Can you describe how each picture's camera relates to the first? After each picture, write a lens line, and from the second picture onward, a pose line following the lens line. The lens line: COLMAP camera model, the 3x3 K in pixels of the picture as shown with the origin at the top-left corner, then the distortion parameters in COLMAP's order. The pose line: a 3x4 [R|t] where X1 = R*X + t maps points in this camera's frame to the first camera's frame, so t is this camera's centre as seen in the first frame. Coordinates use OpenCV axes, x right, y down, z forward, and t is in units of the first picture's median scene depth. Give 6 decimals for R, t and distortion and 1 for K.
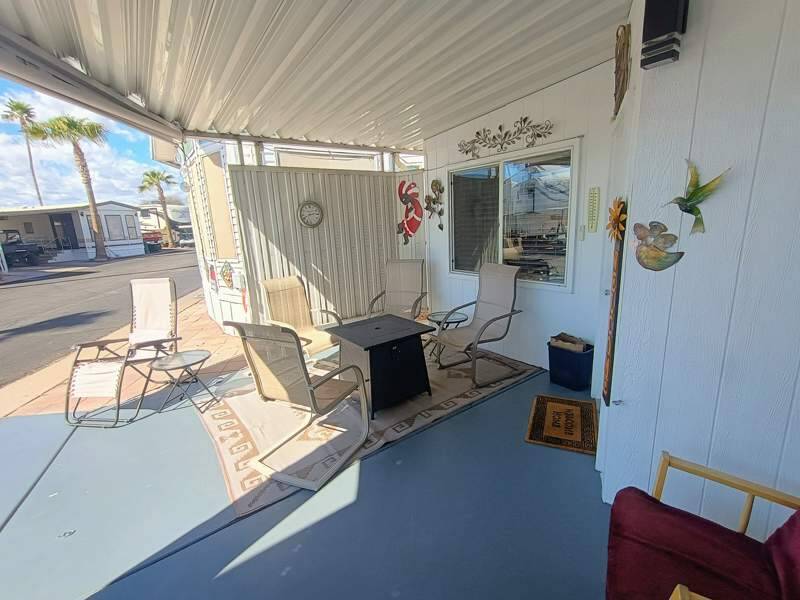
lens RADIAL K [[362.8, 0, 404.6], [0, 362.8, 304.0], [0, 0, 1]] dist [-0.000913, 0.003648]
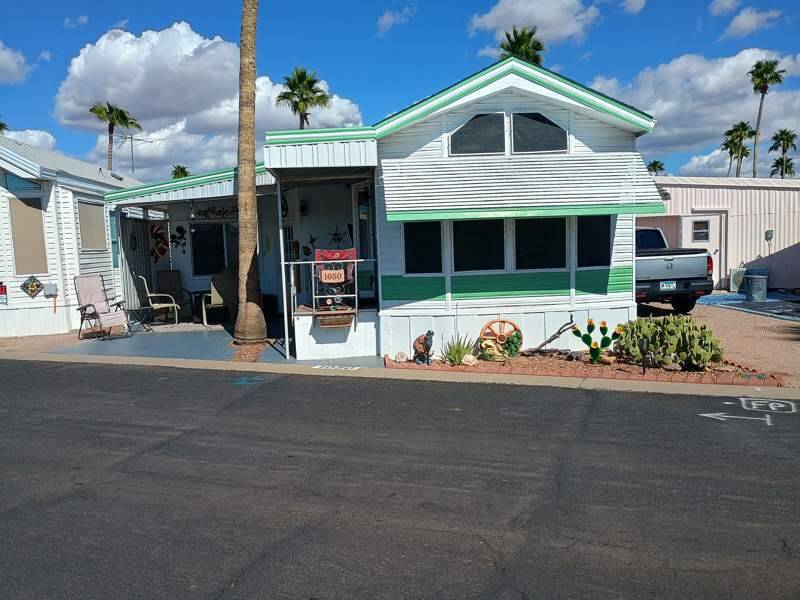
lens RADIAL K [[688.7, 0, 399.7], [0, 688.7, 329.5], [0, 0, 1]] dist [0.007672, -0.001886]
pose [[0.530088, -0.071283, 0.844941, -2.779099], [0.198864, 0.979120, -0.042158, 0.643430], [-0.824294, 0.190376, 0.533195, -2.015908]]
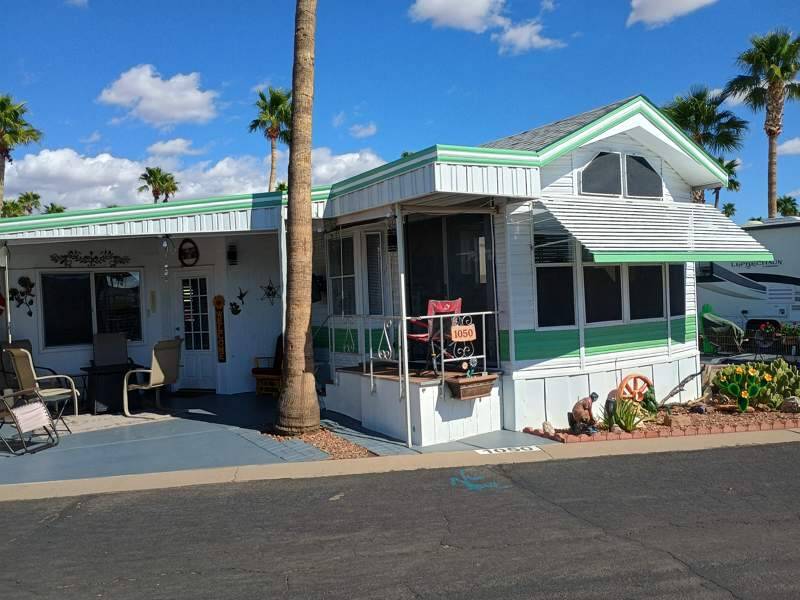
lens RADIAL K [[680.8, 0, 400.0], [0, 680.8, 300.0], [0, 0, 1]] dist [0.032272, -0.004119]
pose [[0.028958, 0.041933, 0.998701, -2.736325], [0.266597, 0.962605, -0.048148, 0.238946], [-0.963373, 0.267645, 0.016696, -0.337013]]
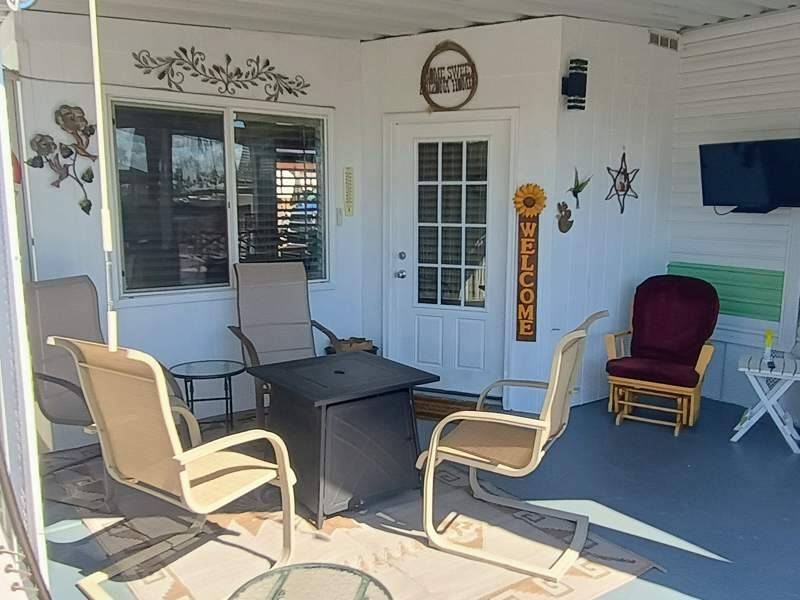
lens RADIAL K [[681.3, 0, 400.0], [0, 681.3, 300.0], [0, 0, 1]] dist [0.028101, -0.007281]
pose [[-0.015243, -0.100861, 0.994784, -0.994756], [0.219090, 0.970385, 0.101744, -0.117945], [-0.975586, 0.219498, 0.007306, 0.768254]]
